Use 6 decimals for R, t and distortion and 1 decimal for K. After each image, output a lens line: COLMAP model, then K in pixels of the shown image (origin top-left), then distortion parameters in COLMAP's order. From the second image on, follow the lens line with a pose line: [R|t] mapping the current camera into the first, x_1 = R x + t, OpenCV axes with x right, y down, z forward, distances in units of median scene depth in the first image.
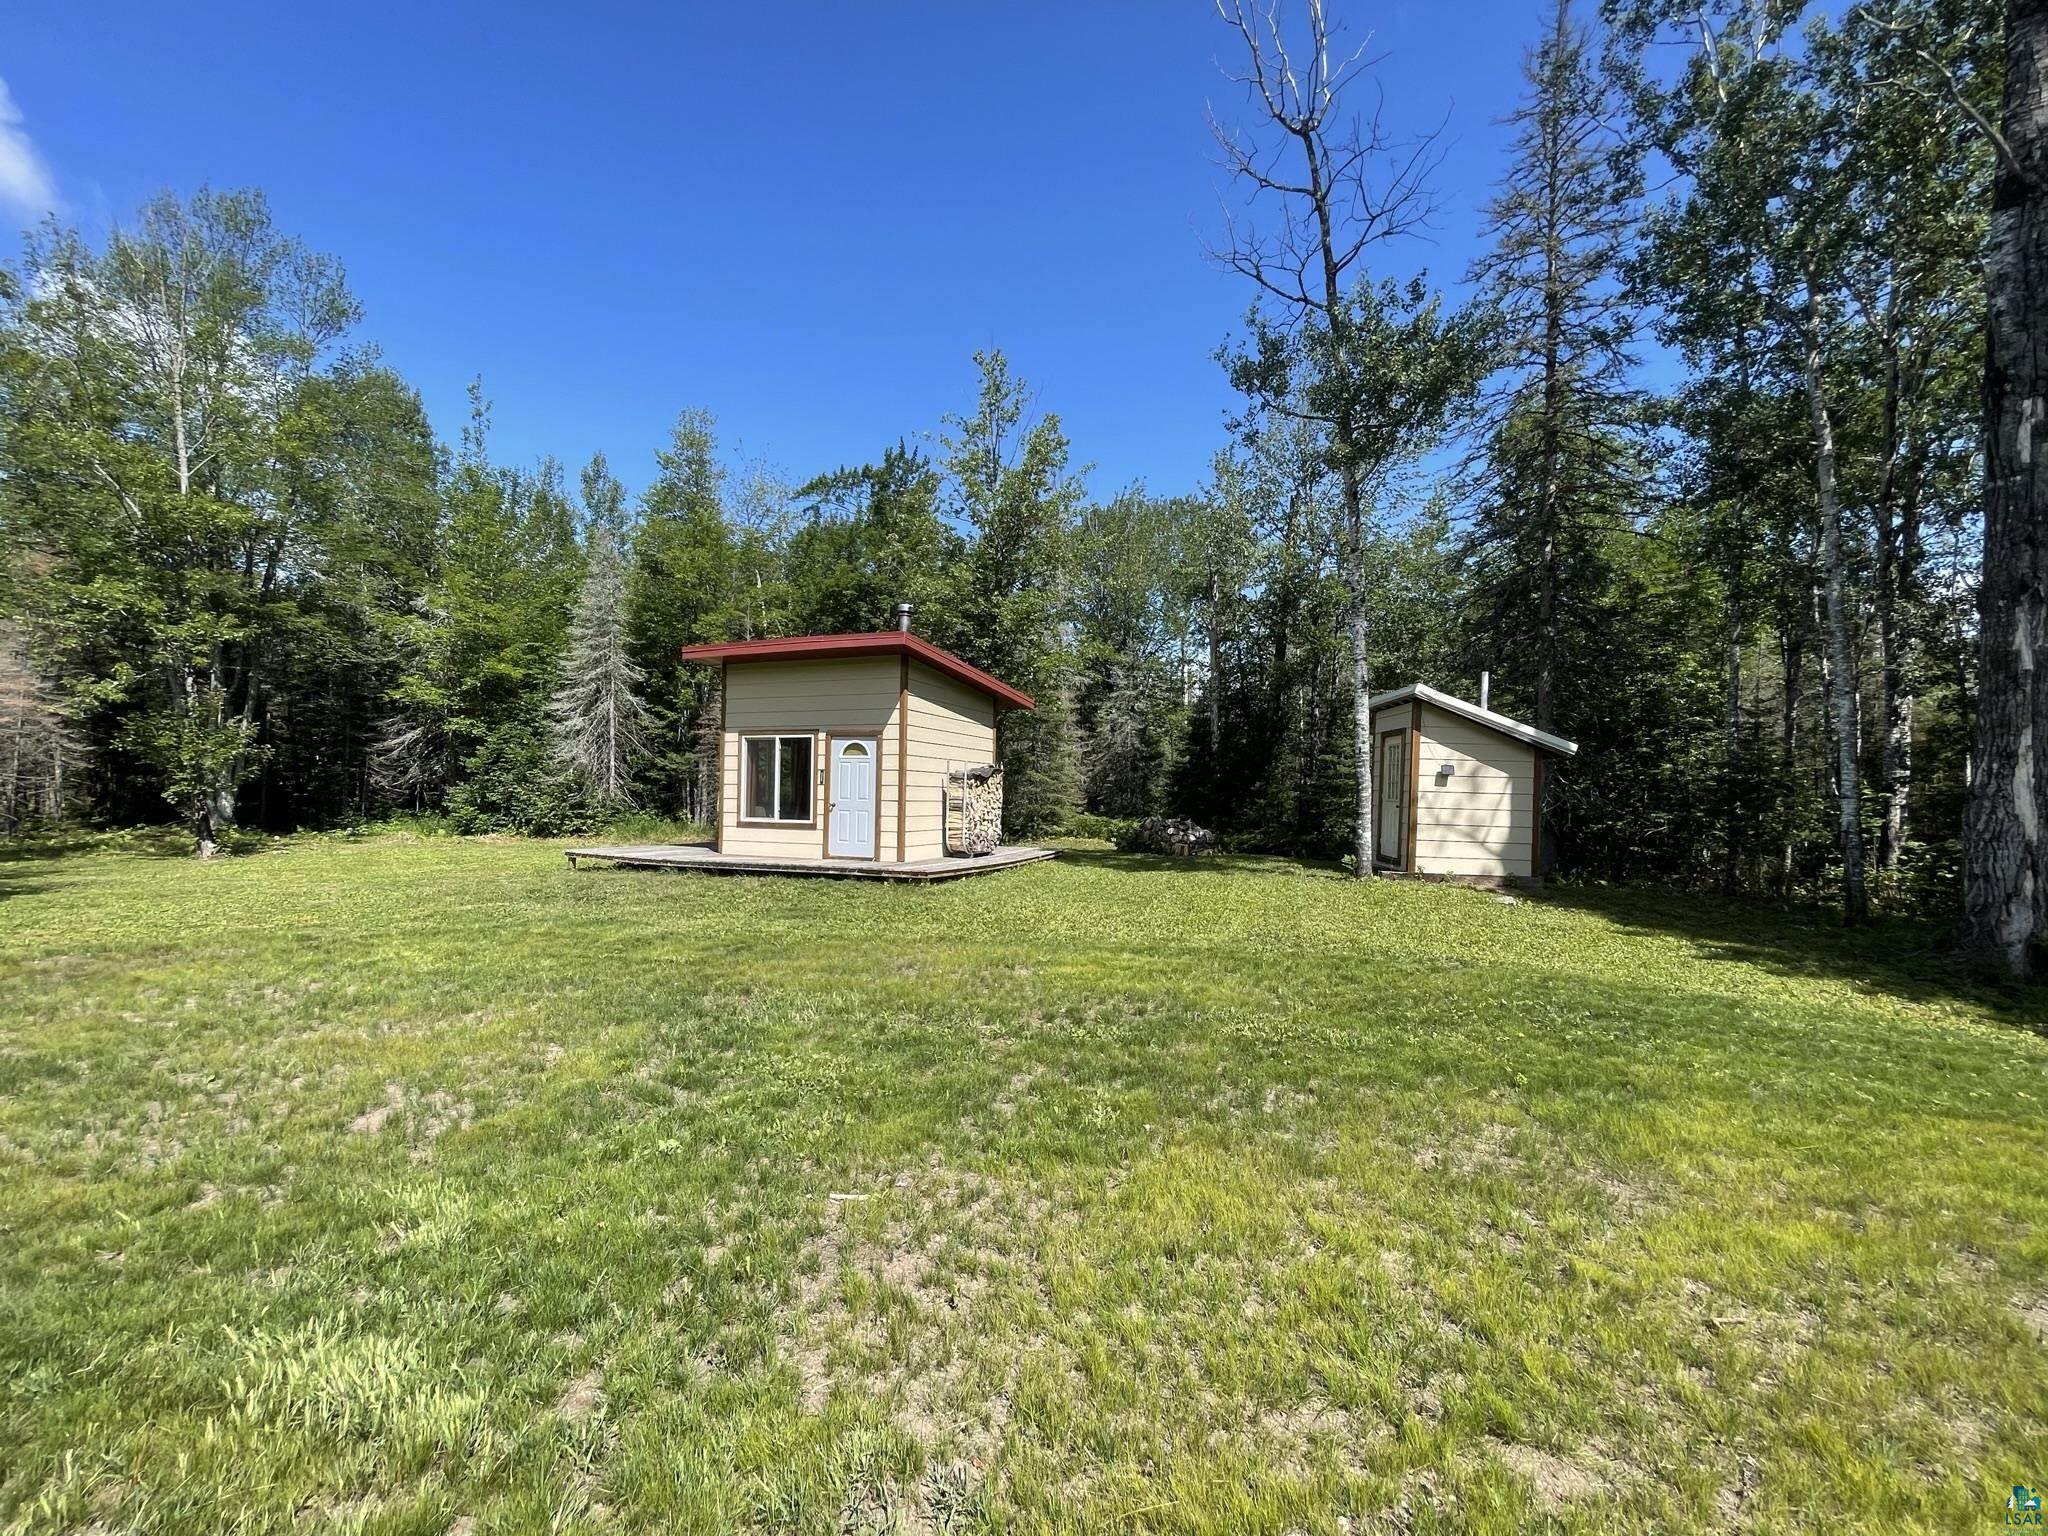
lens RADIAL K [[823.1, 0, 1024.0], [0, 823.1, 768.0], [0, 0, 1]] dist [0.001543, 0.000006]
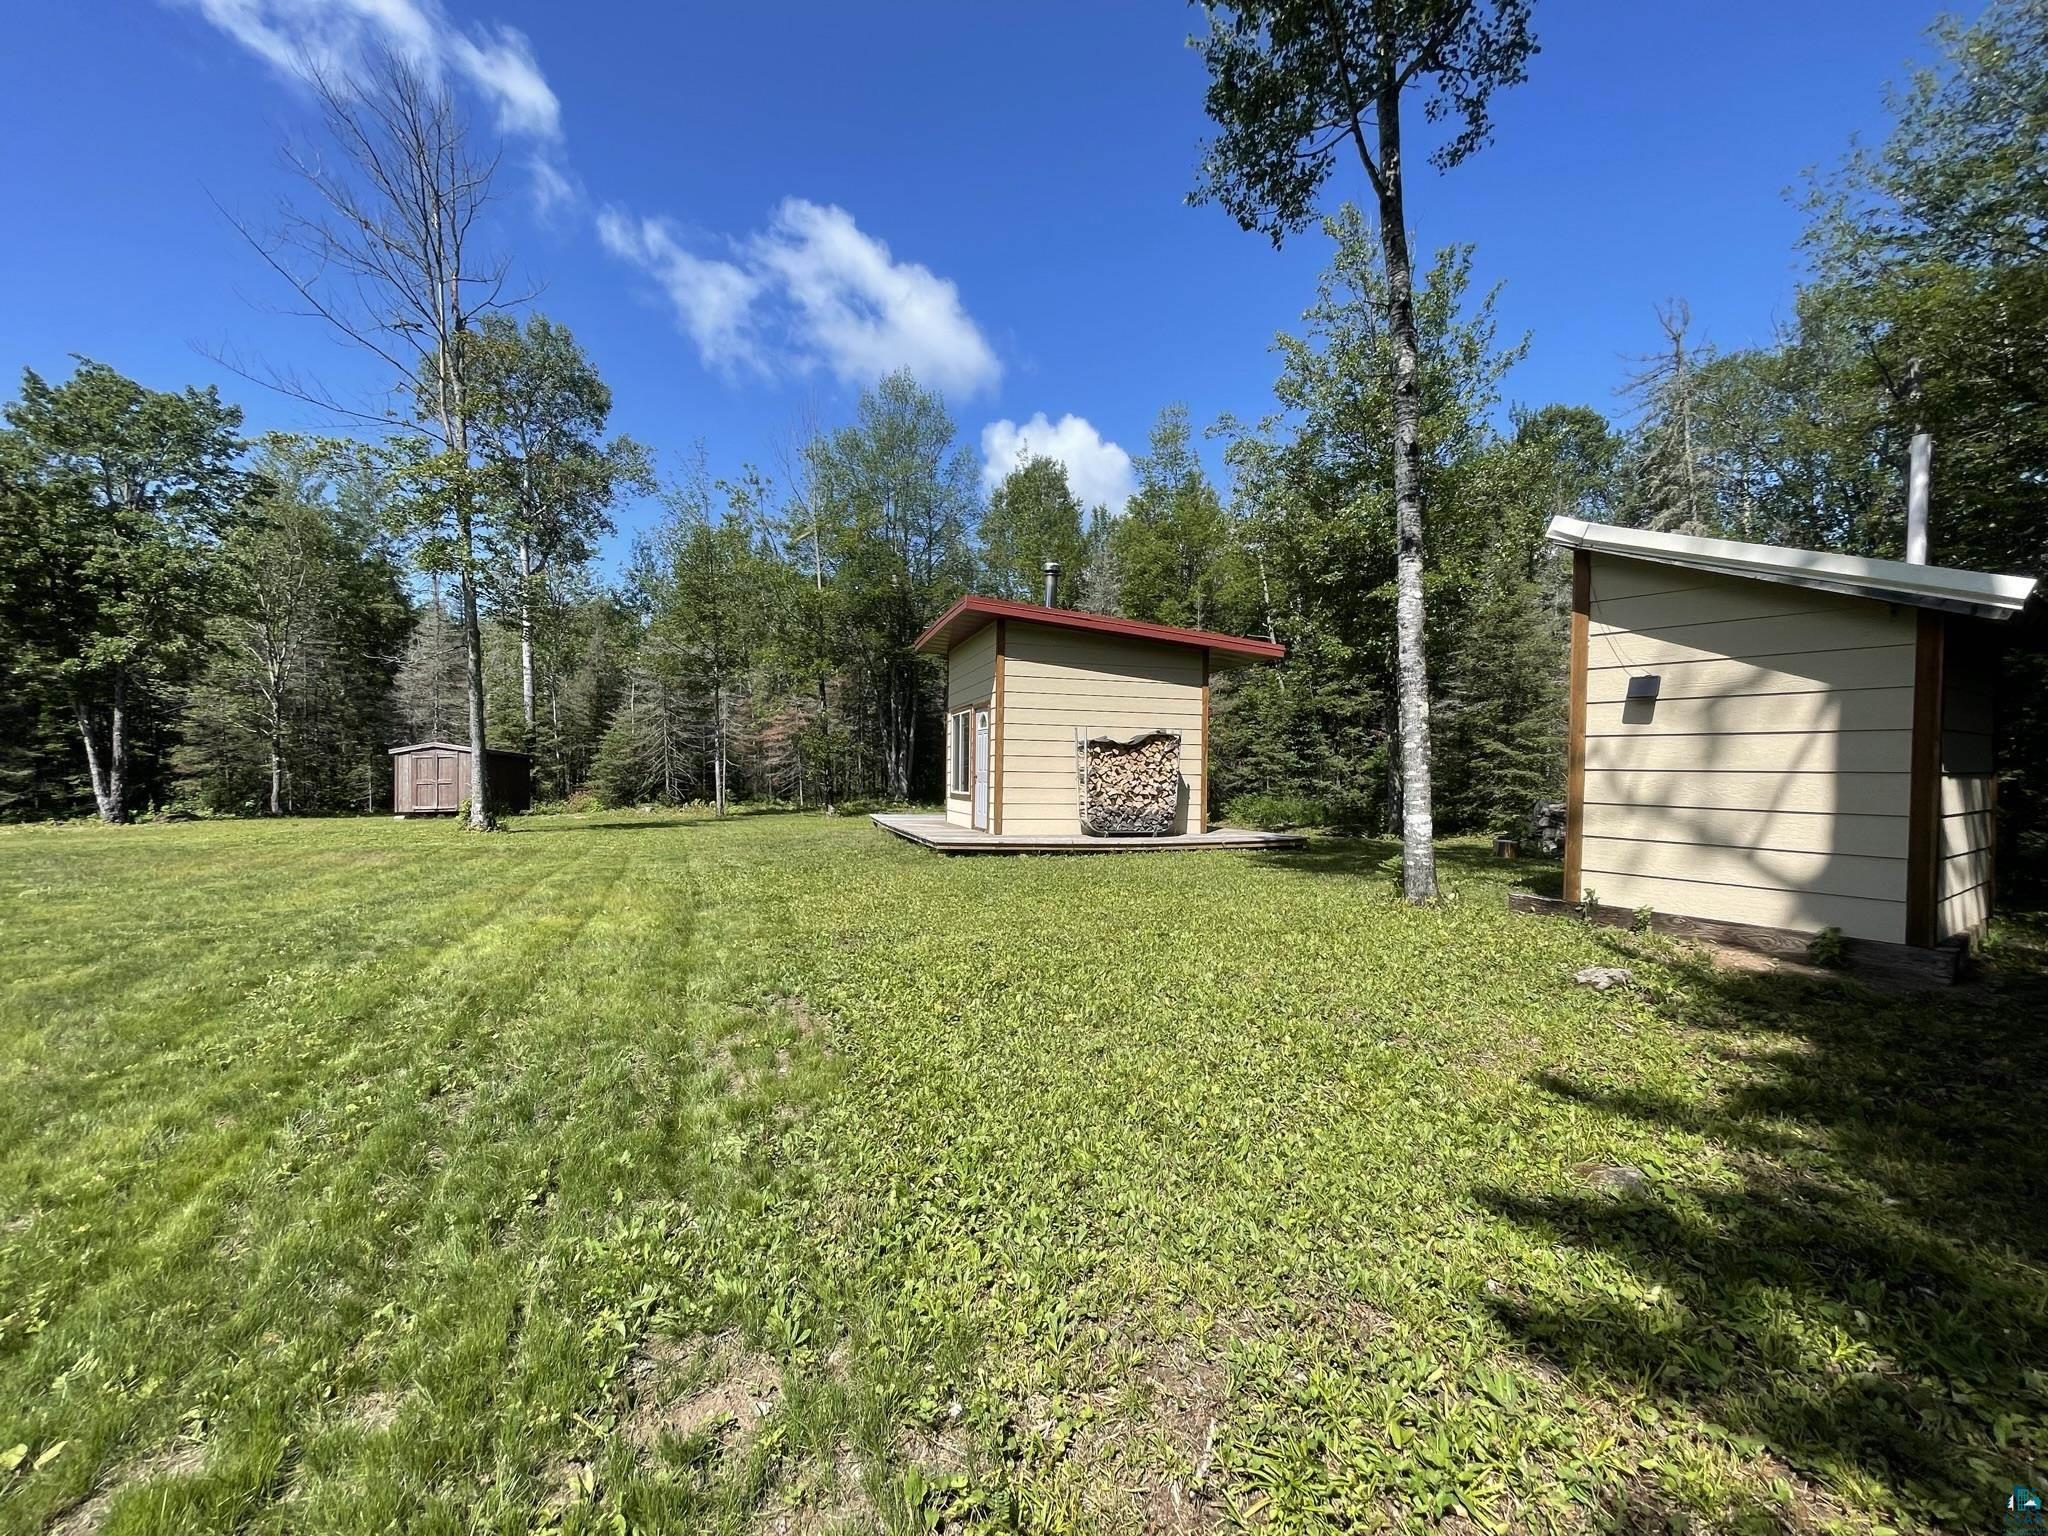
lens RADIAL K [[823.1, 0, 1024.0], [0, 823.1, 768.0], [0, 0, 1]] dist [0.001543, 0.000006]
pose [[0.641101, -0.016269, -0.767284, 0.640011], [0.027231, 0.999628, 0.001557, 0.037125], [0.766973, -0.021892, 0.641305, 0.432875]]
